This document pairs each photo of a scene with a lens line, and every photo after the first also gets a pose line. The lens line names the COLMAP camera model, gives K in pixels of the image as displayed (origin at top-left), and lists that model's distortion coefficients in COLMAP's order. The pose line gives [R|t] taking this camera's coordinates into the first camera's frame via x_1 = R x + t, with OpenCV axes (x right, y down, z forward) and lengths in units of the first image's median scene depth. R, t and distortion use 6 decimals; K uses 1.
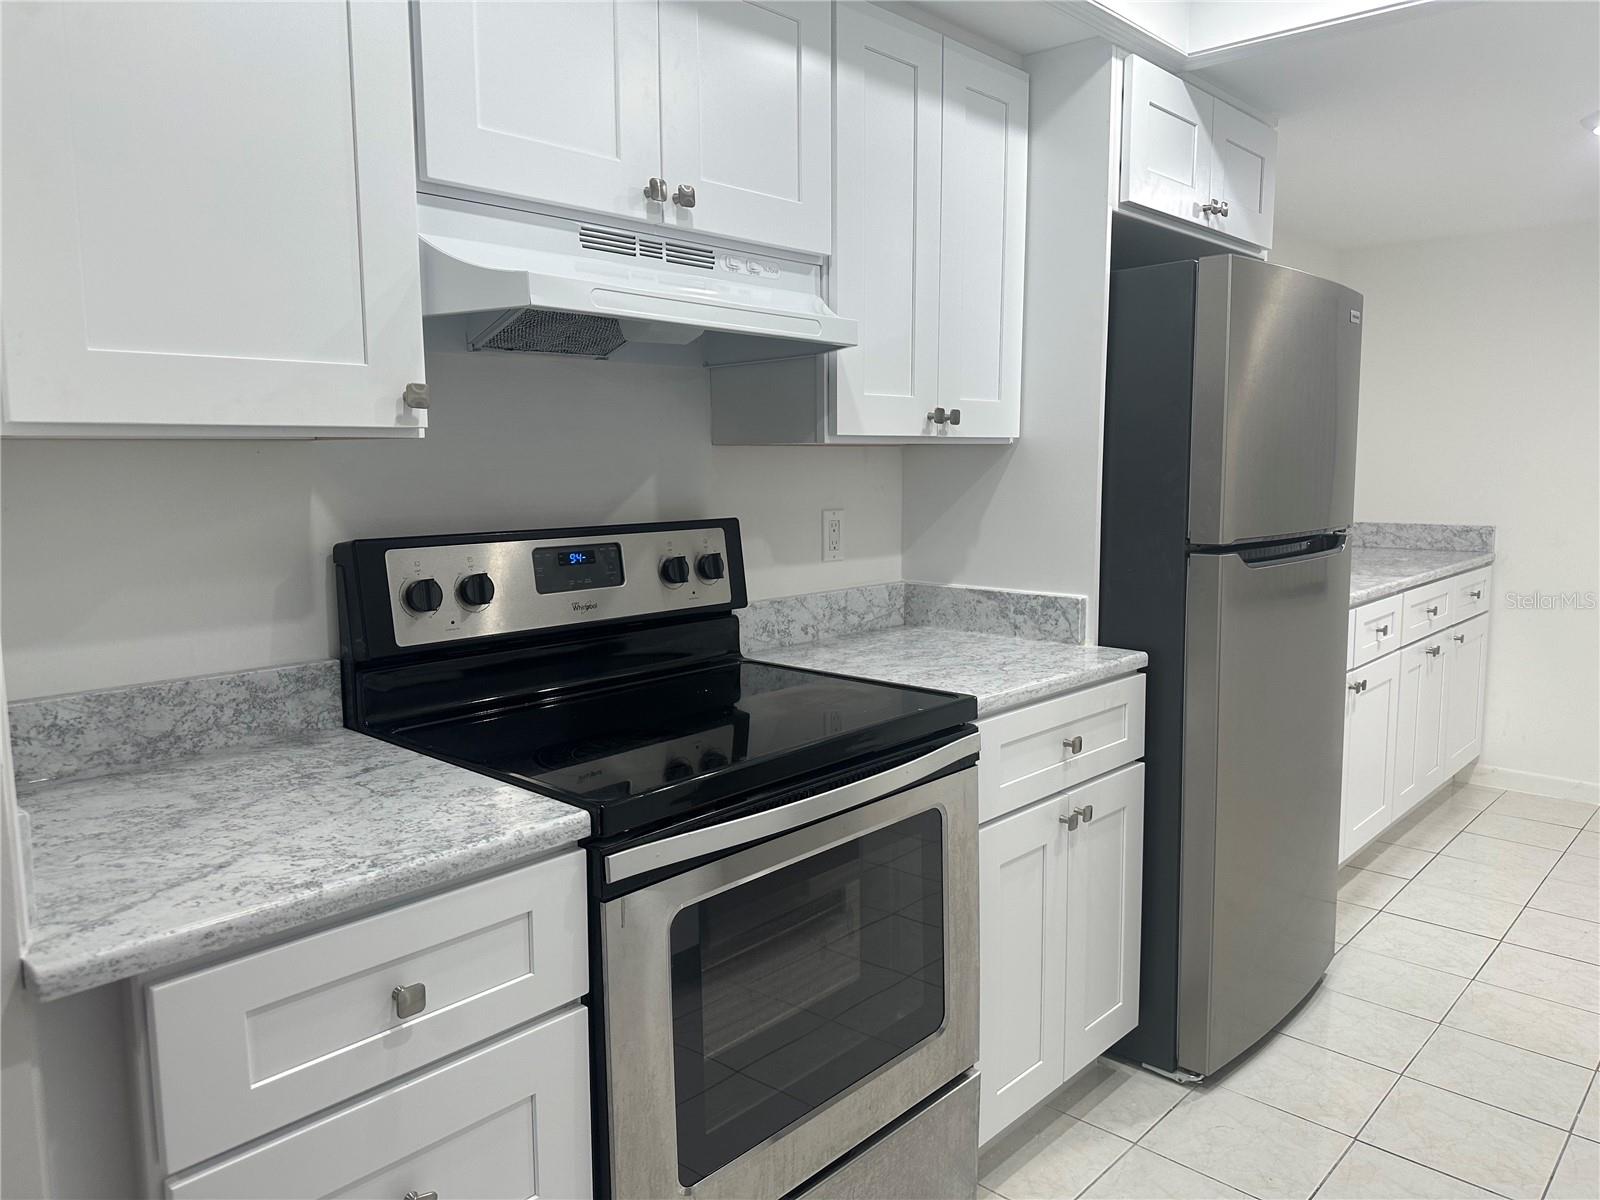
lens RADIAL K [[1137.3, 0, 801.6], [0, 1137.3, 603.7], [0, 0, 1]] dist [0.008425, -0.001239]
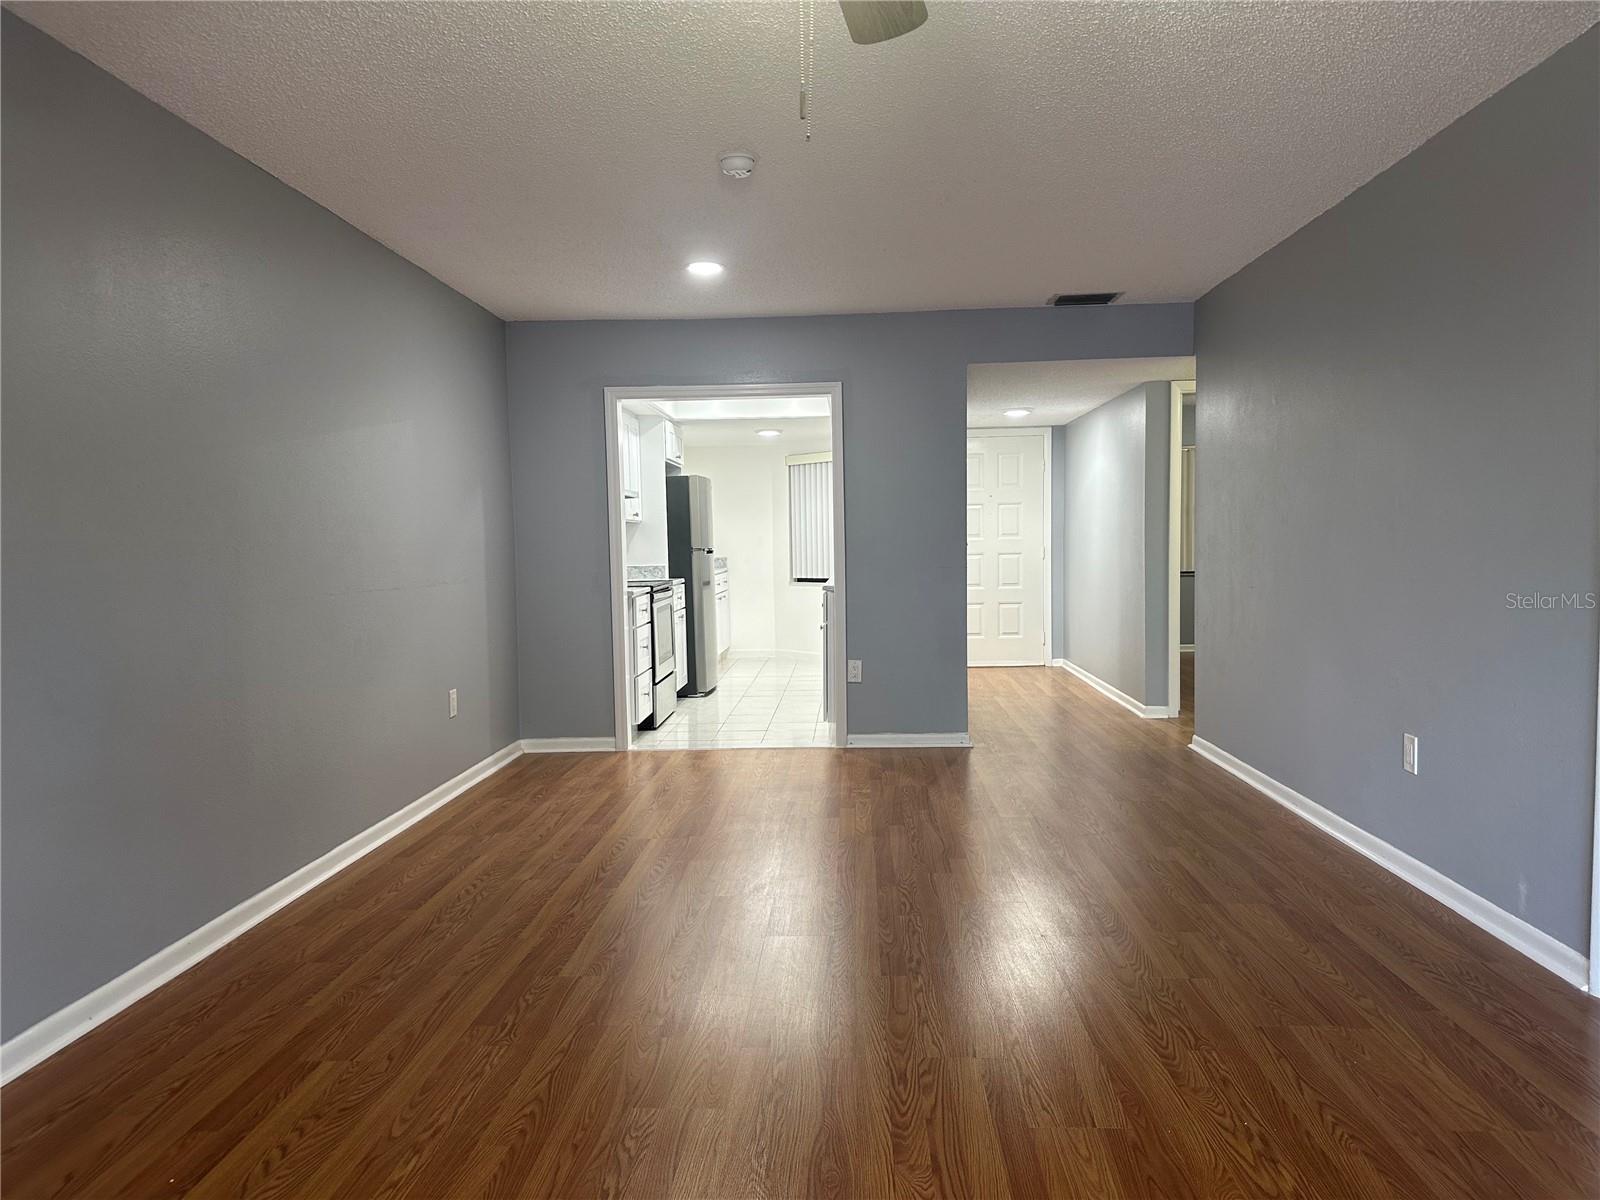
lens RADIAL K [[1137.3, 0, 800.9], [0, 1137.3, 601.2], [0, 0, 1]] dist [0.008425, -0.001239]
pose [[0.763062, -0.045083, 0.644751, -1.751137], [0.101762, 0.993502, -0.050967, 0.336030], [-0.638264, 0.104502, 0.762691, -2.011064]]
